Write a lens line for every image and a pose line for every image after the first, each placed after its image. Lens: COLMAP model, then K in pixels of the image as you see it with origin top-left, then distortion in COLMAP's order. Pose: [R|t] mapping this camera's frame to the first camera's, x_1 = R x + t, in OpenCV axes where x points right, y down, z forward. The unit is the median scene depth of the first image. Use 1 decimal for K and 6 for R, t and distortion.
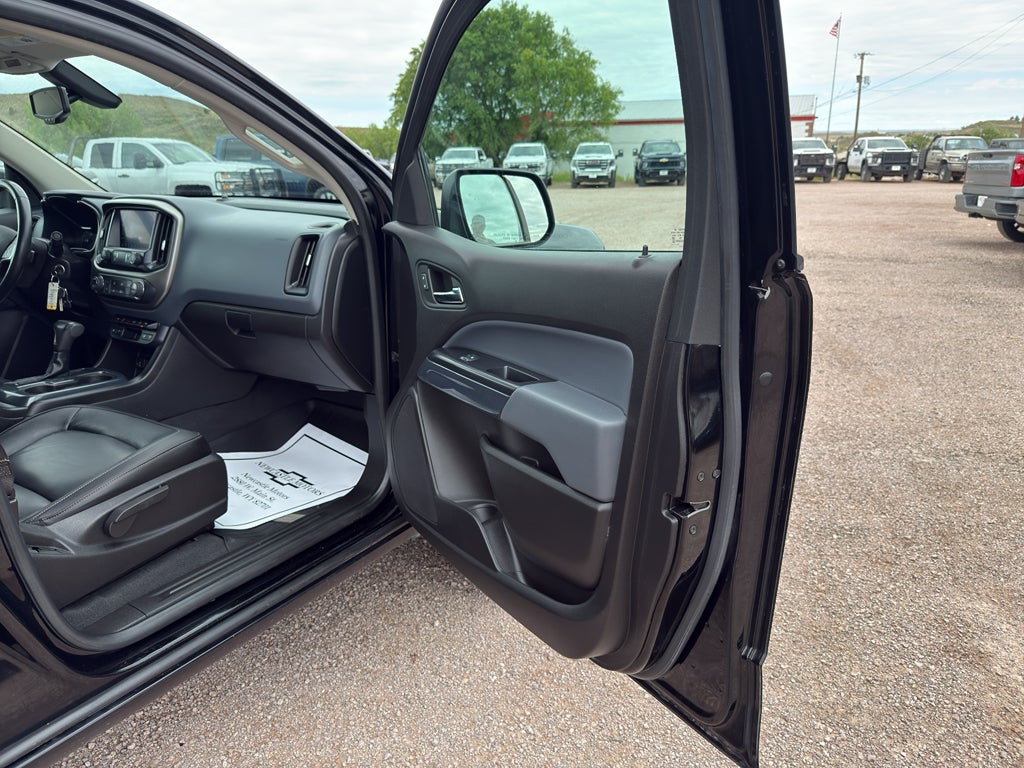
lens RADIAL K [[724.5, 0, 531.4], [0, 724.5, 410.0], [0, 0, 1]] dist [0.034848, -0.043218]
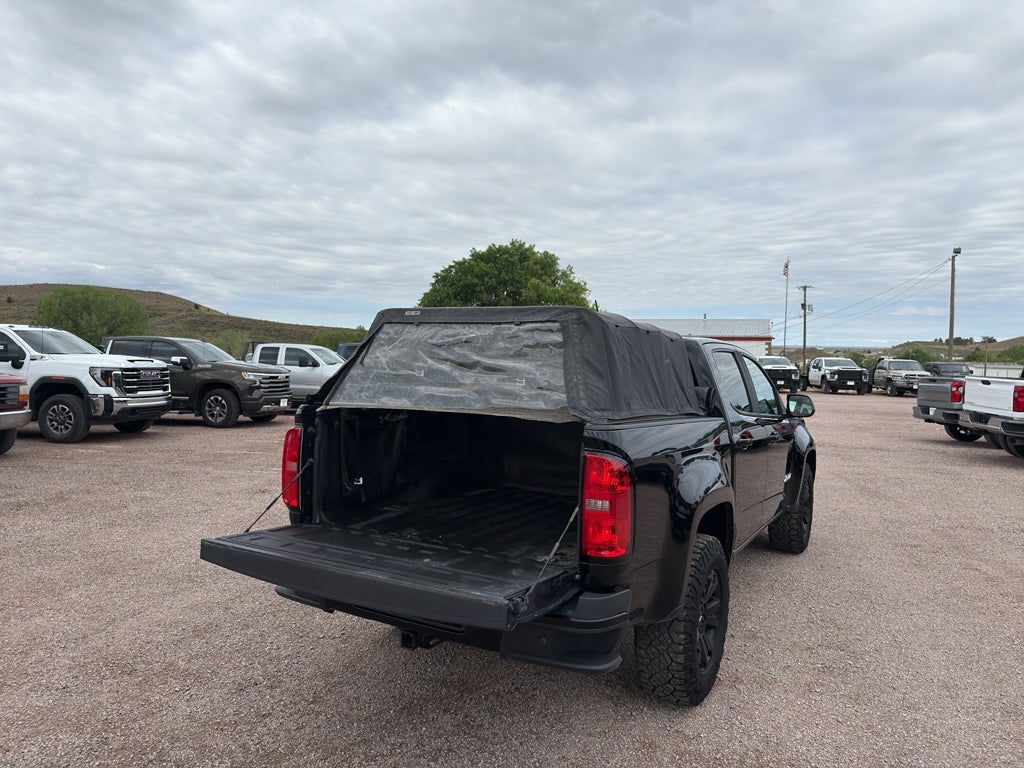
lens RADIAL K [[724.5, 0, 501.6], [0, 724.5, 402.0], [0, 0, 1]] dist [0.034848, -0.043218]
pose [[0.999312, 0.033887, 0.015107, -0.085540], [-0.028528, 0.962132, -0.271088, 0.037089], [-0.023721, 0.270471, 0.962436, -0.123673]]
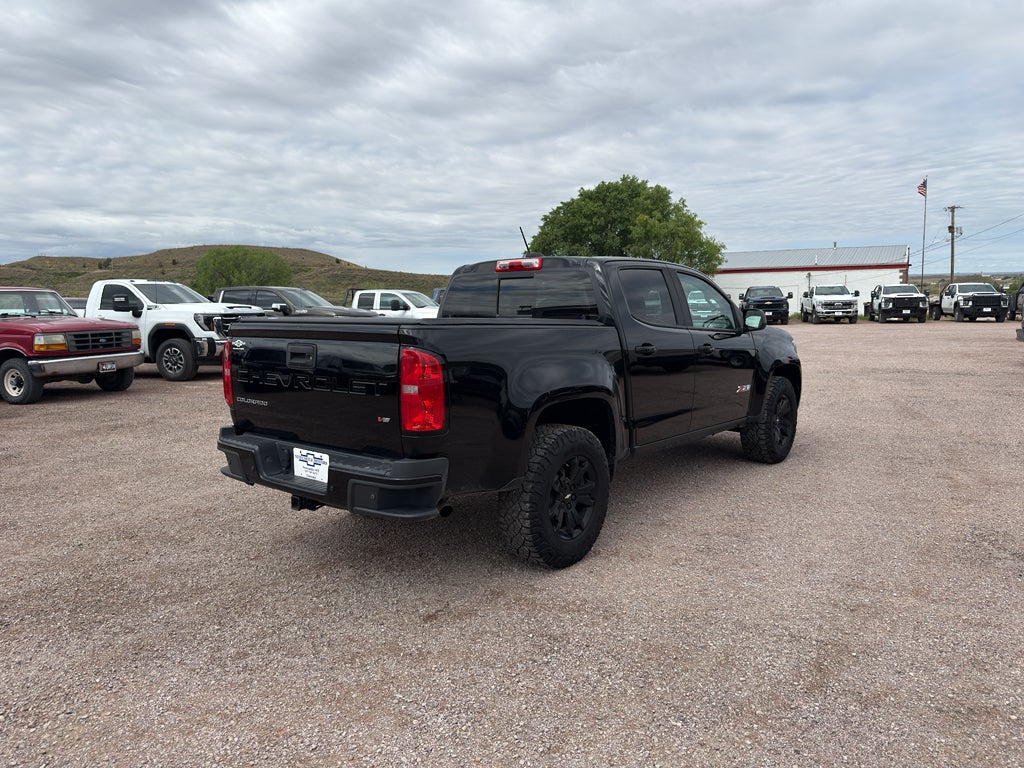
lens RADIAL K [[724.5, 0, 512.1], [0, 724.5, 379.8], [0, 0, 1]] dist [0.034848, -0.043218]
pose [[0.988503, 0.014689, -0.150484, -0.042177], [-0.047897, 0.974432, -0.219517, 0.046544], [0.143412, 0.224201, 0.963933, -0.138297]]
